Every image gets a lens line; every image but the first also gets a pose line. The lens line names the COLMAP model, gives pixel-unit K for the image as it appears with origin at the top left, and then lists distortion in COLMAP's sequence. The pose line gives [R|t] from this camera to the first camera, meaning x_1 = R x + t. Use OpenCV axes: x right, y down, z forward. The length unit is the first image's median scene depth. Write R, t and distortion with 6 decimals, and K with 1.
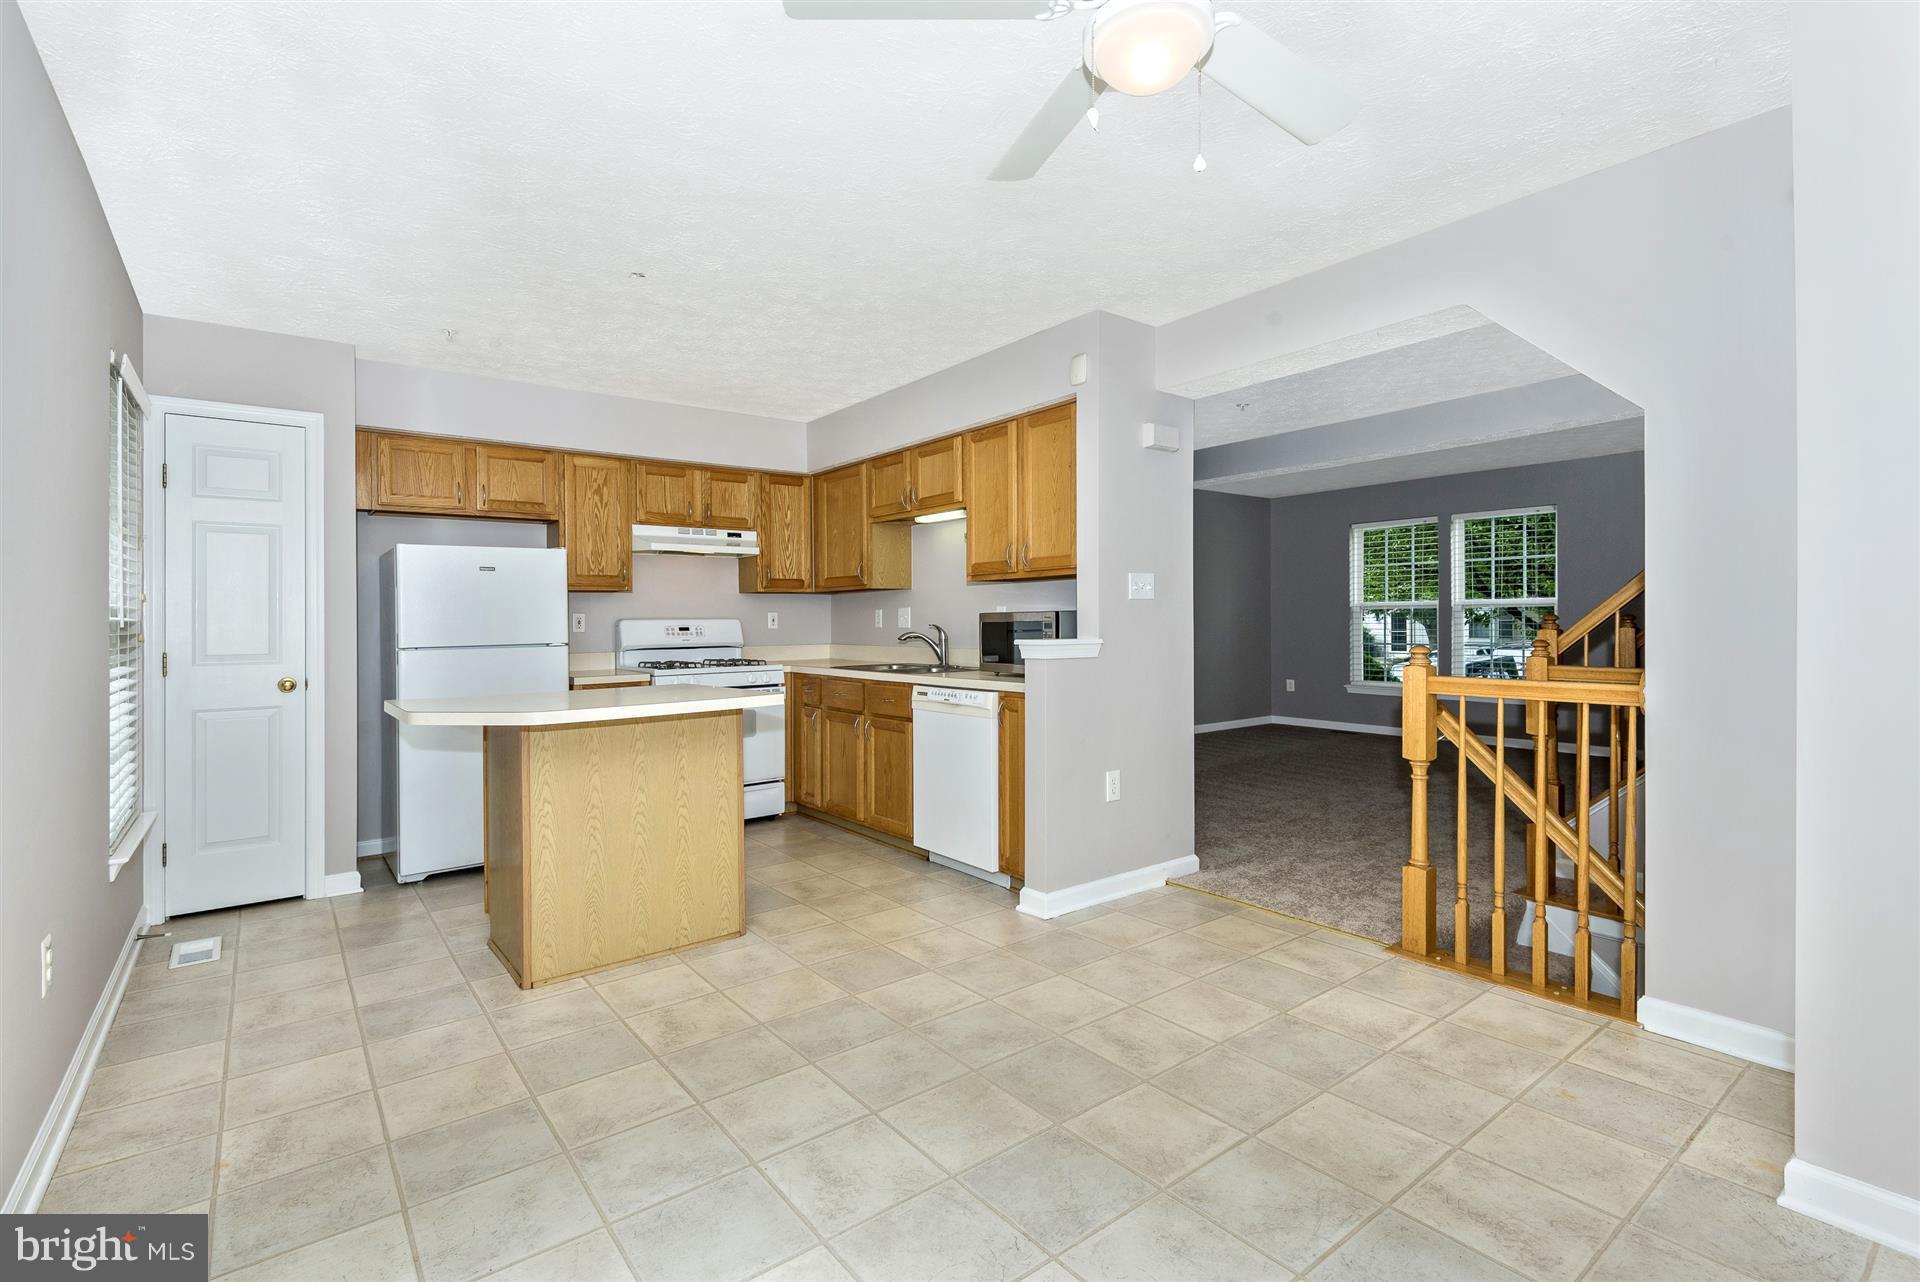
lens RADIAL K [[892.2, 0, 962.5], [0, 892.2, 633.0], [0, 0, 1]] dist [0.007488, -0.003368]
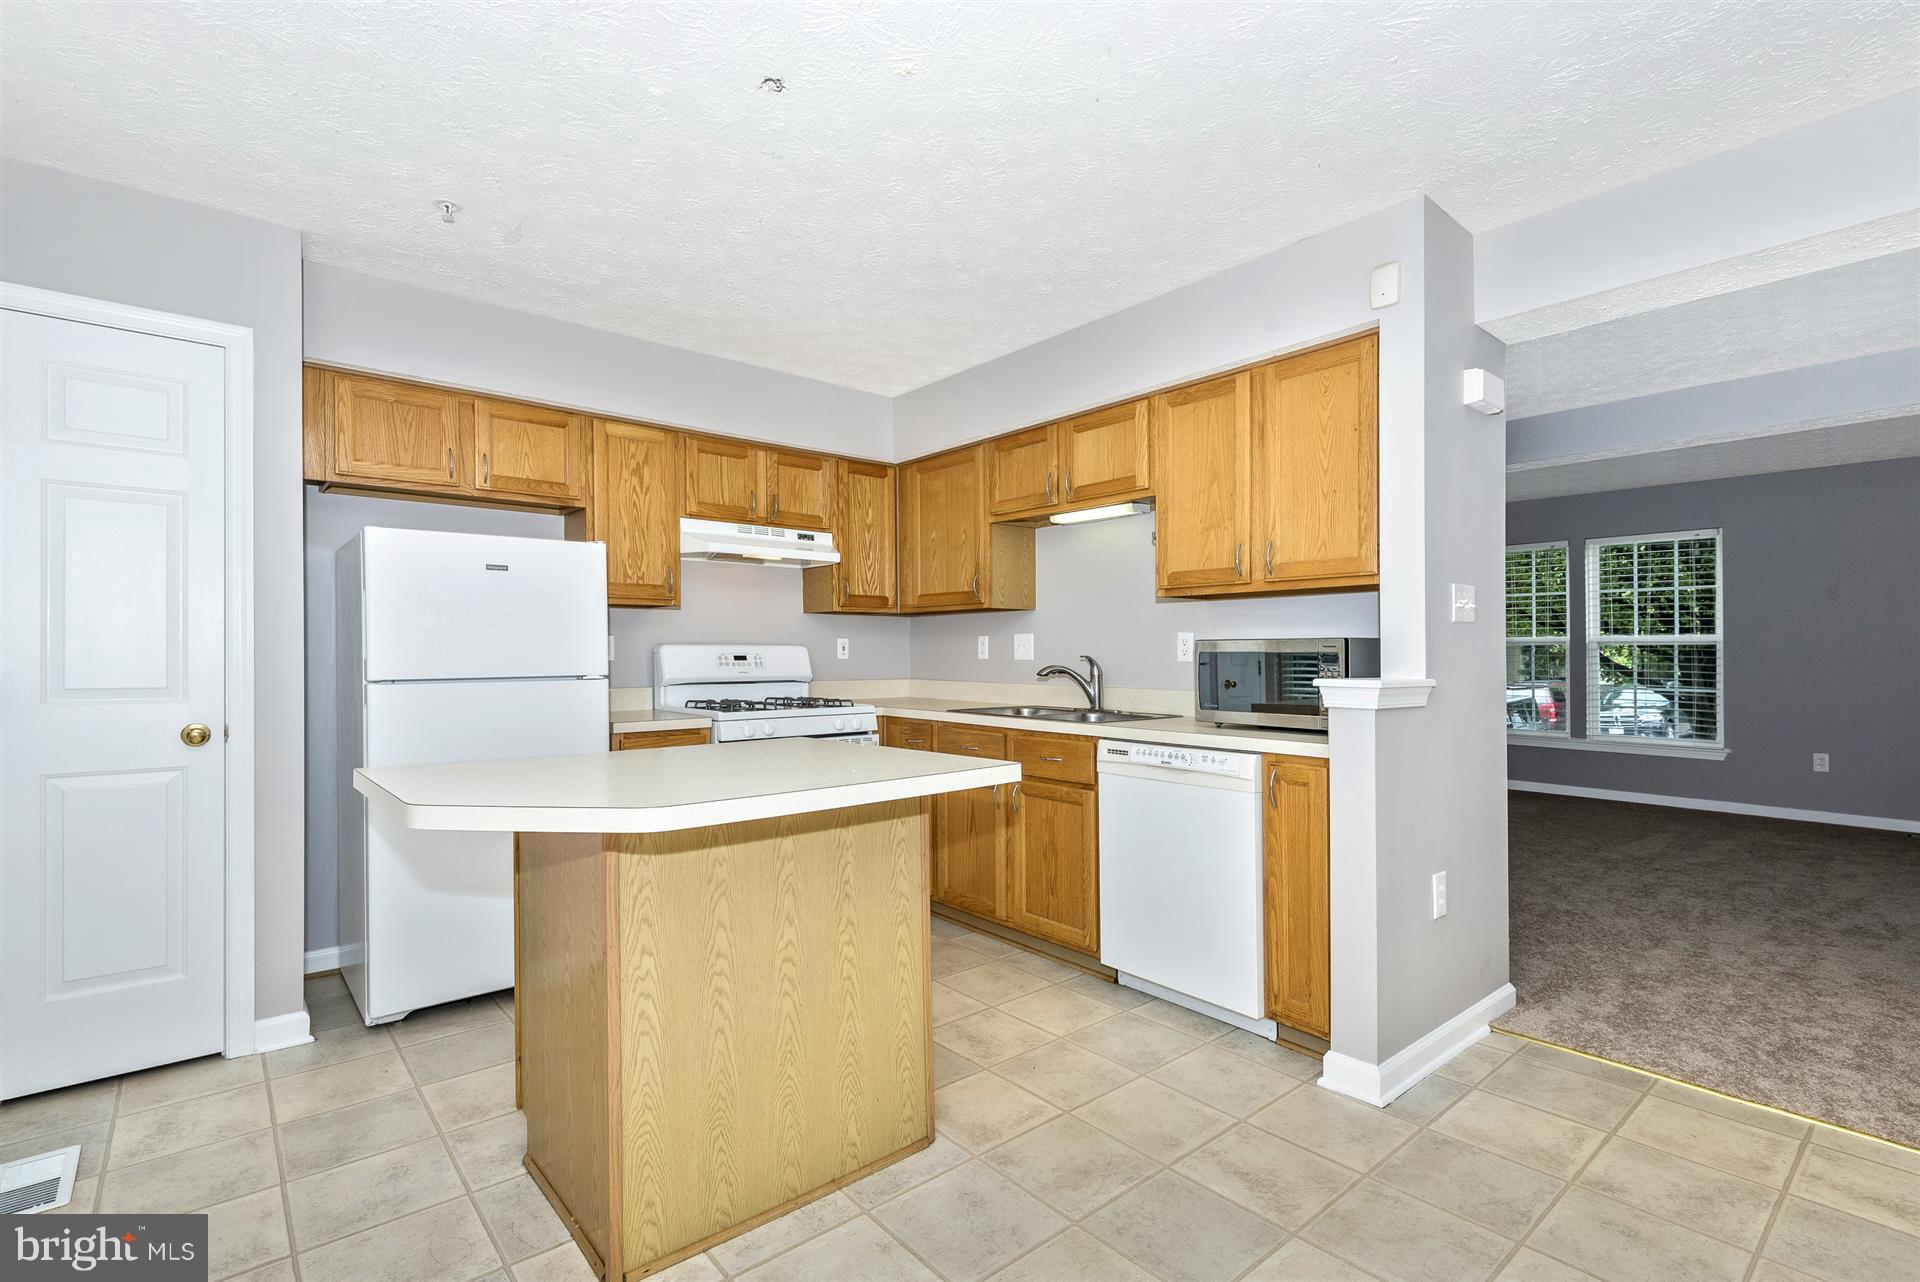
lens RADIAL K [[892.2, 0, 955.7], [0, 892.2, 680.3], [0, 0, 1]] dist [0.007488, -0.003368]
pose [[0.999176, 0.011393, 0.038944, -0.201026], [-0.011954, 0.999827, 0.014219, 0.001637], [-0.038775, -0.014672, 0.999140, 0.290157]]
